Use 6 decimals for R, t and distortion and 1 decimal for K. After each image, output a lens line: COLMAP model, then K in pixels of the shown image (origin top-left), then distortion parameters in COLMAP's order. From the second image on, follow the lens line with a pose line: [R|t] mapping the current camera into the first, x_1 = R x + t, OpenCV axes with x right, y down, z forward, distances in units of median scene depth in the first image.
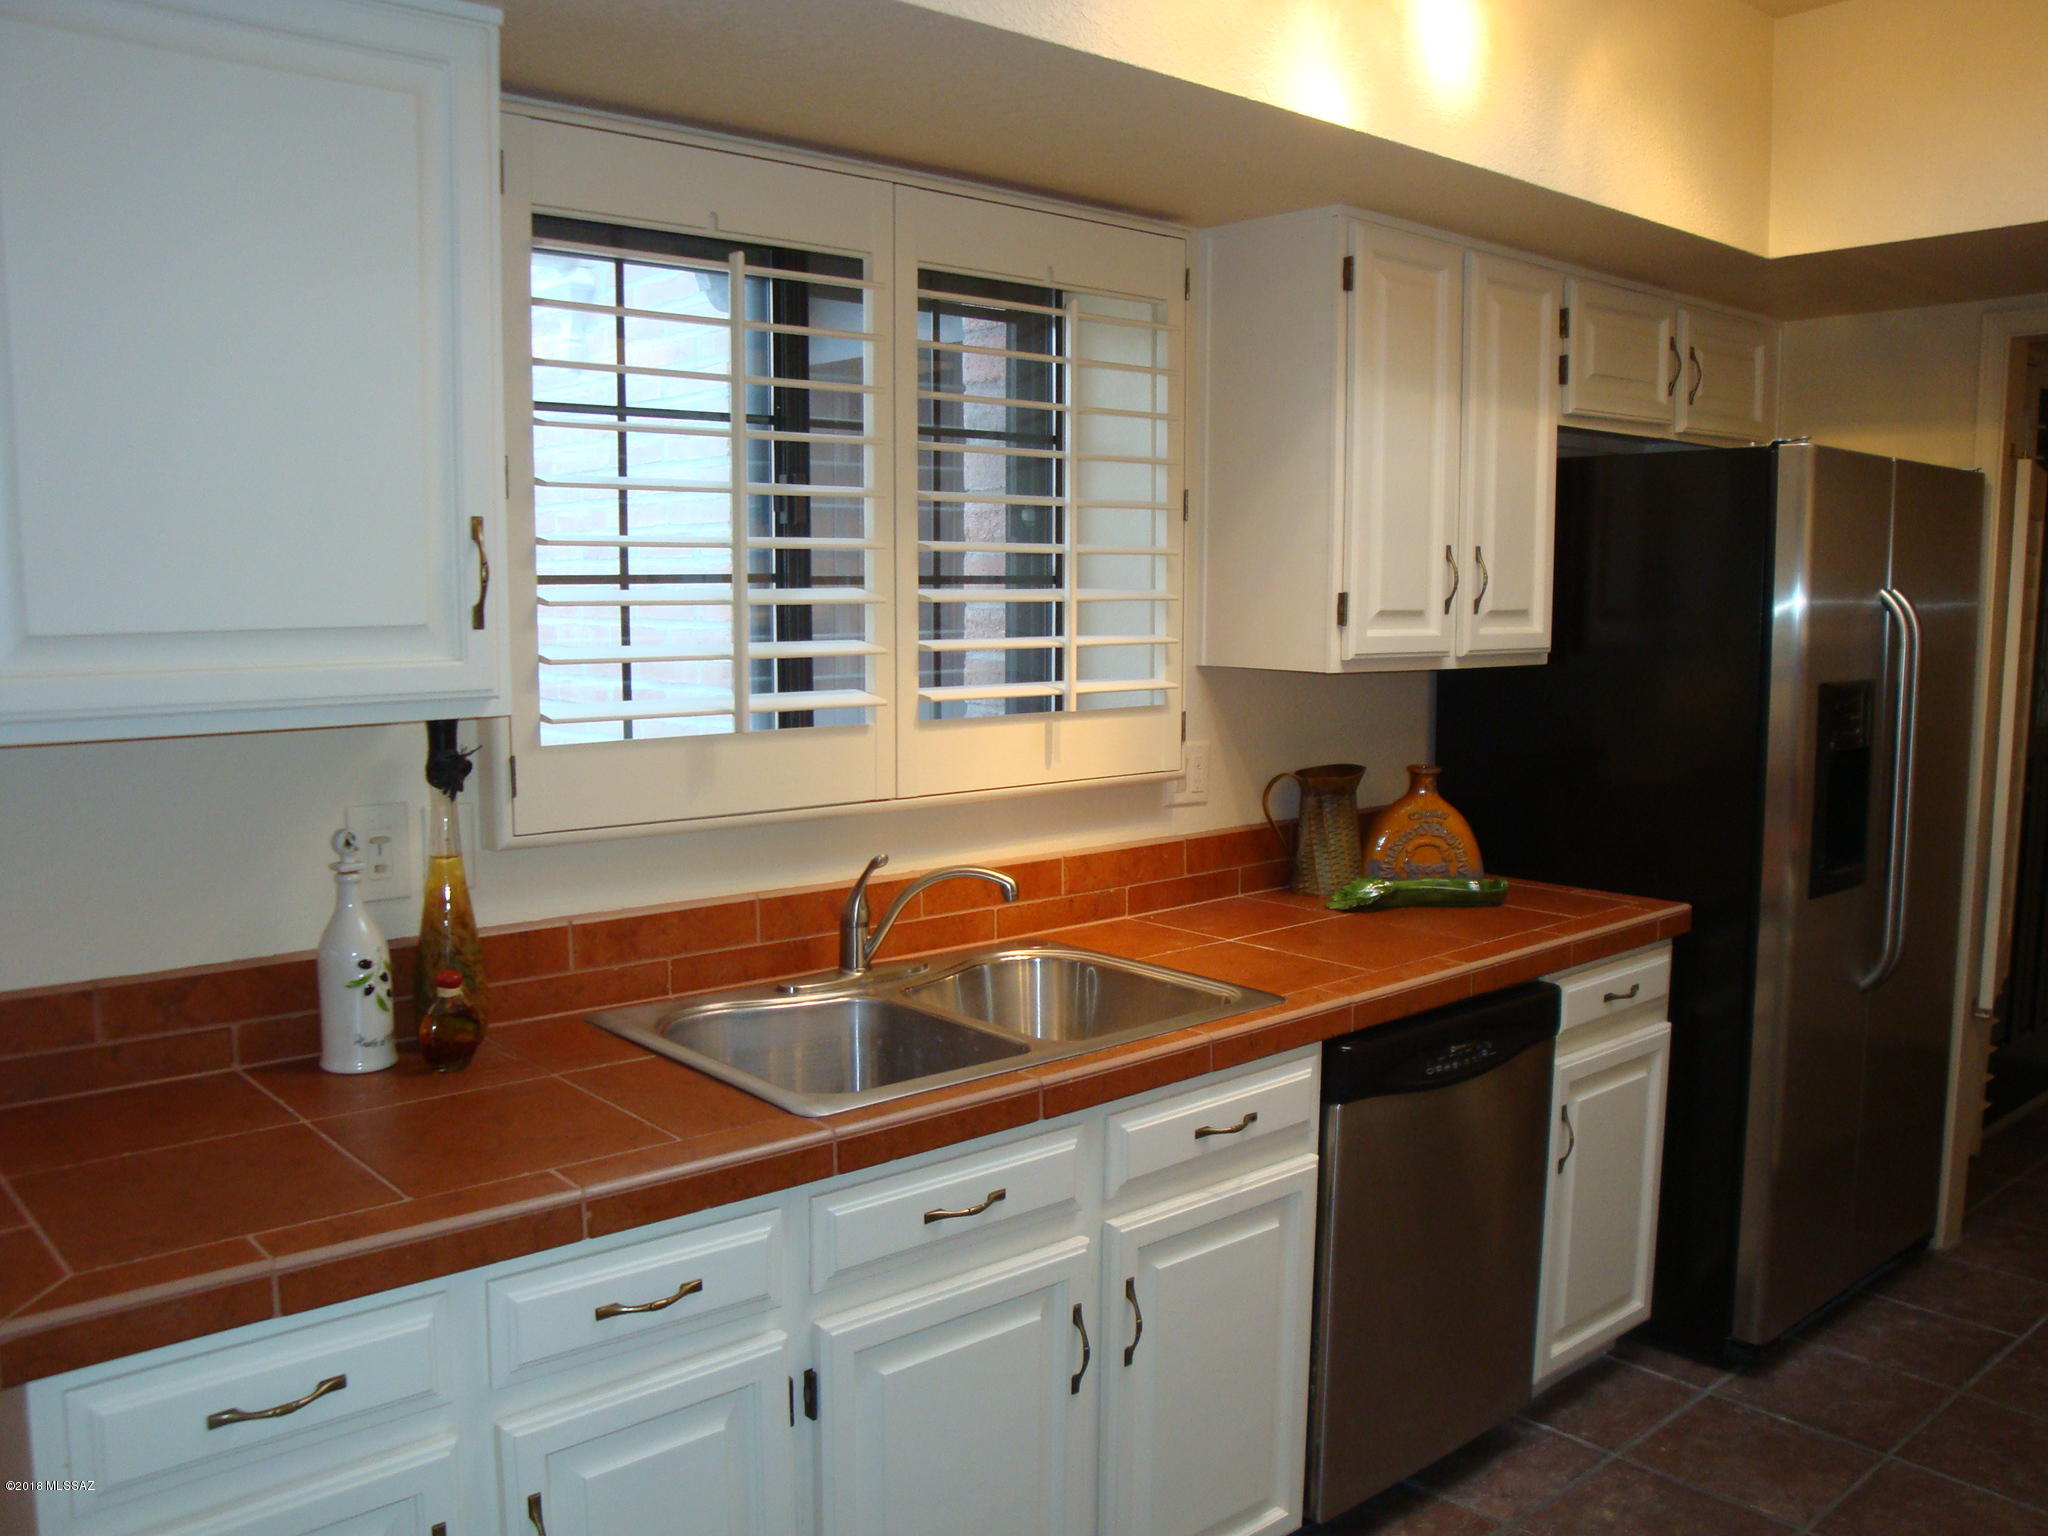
lens RADIAL K [[1712.0, 0, 1021.4], [0, 1712.0, 794.8], [0, 0, 1]] dist [-0.141496, 0.108386]
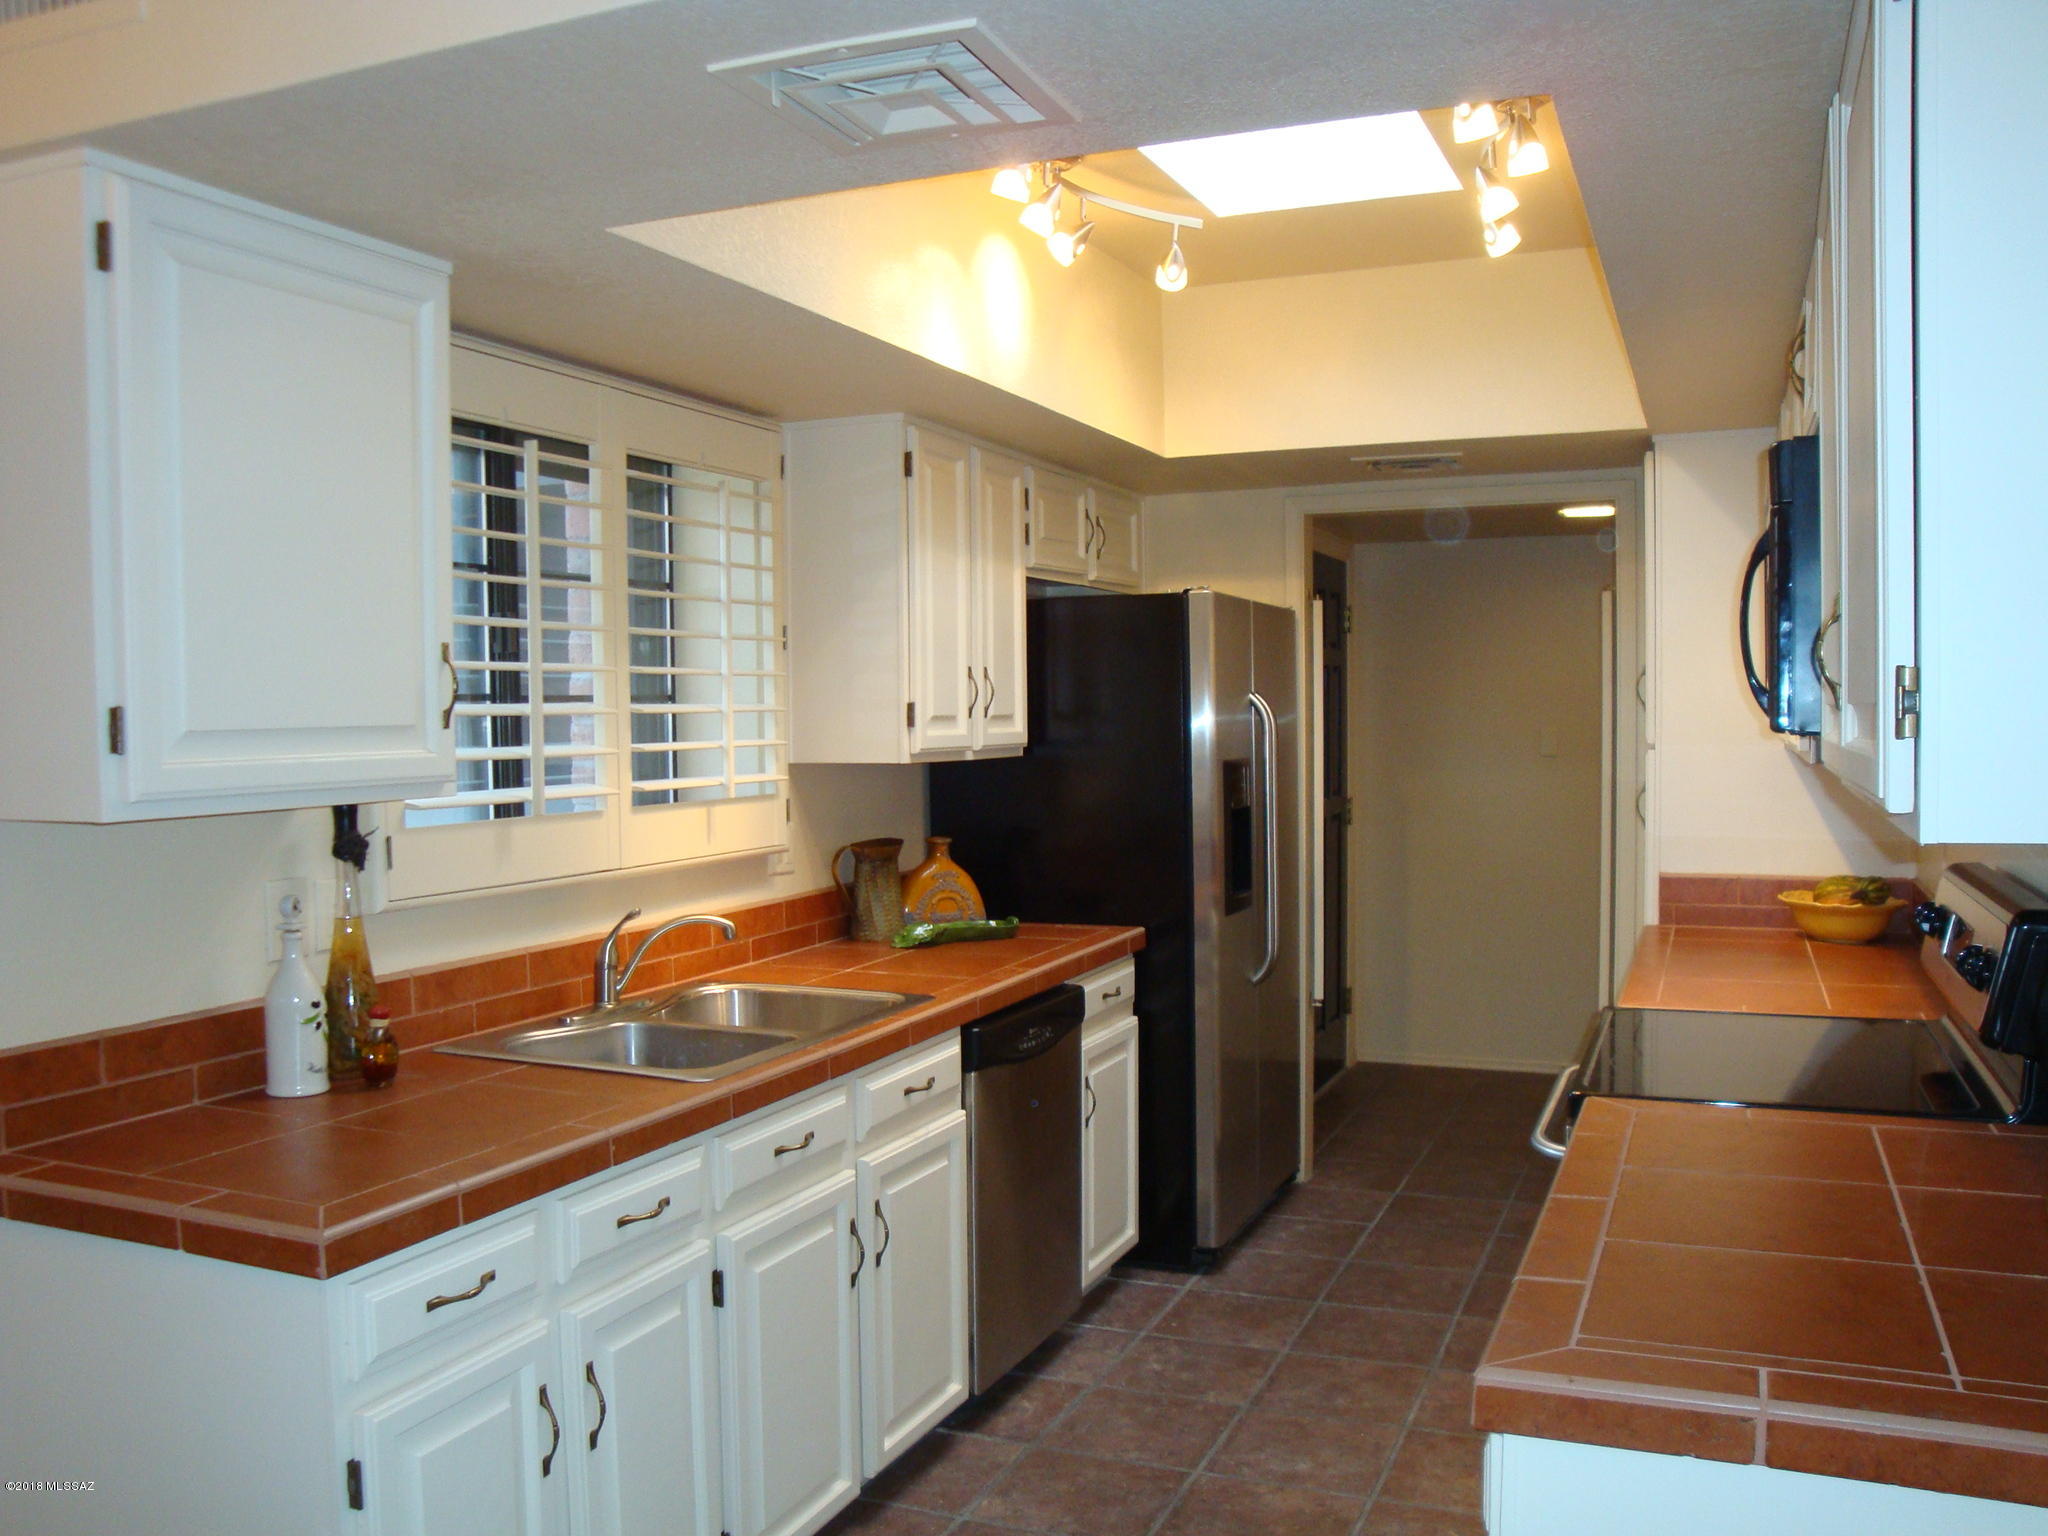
lens RADIAL K [[1712.0, 0, 1021.4], [0, 1712.0, 794.8], [0, 0, 1]] dist [-0.141496, 0.108386]
pose [[0.902744, -0.033661, 0.428859, -0.306522], [0.065507, 0.996064, -0.059713, 0.037902], [-0.425161, 0.081999, 0.901396, -0.231560]]
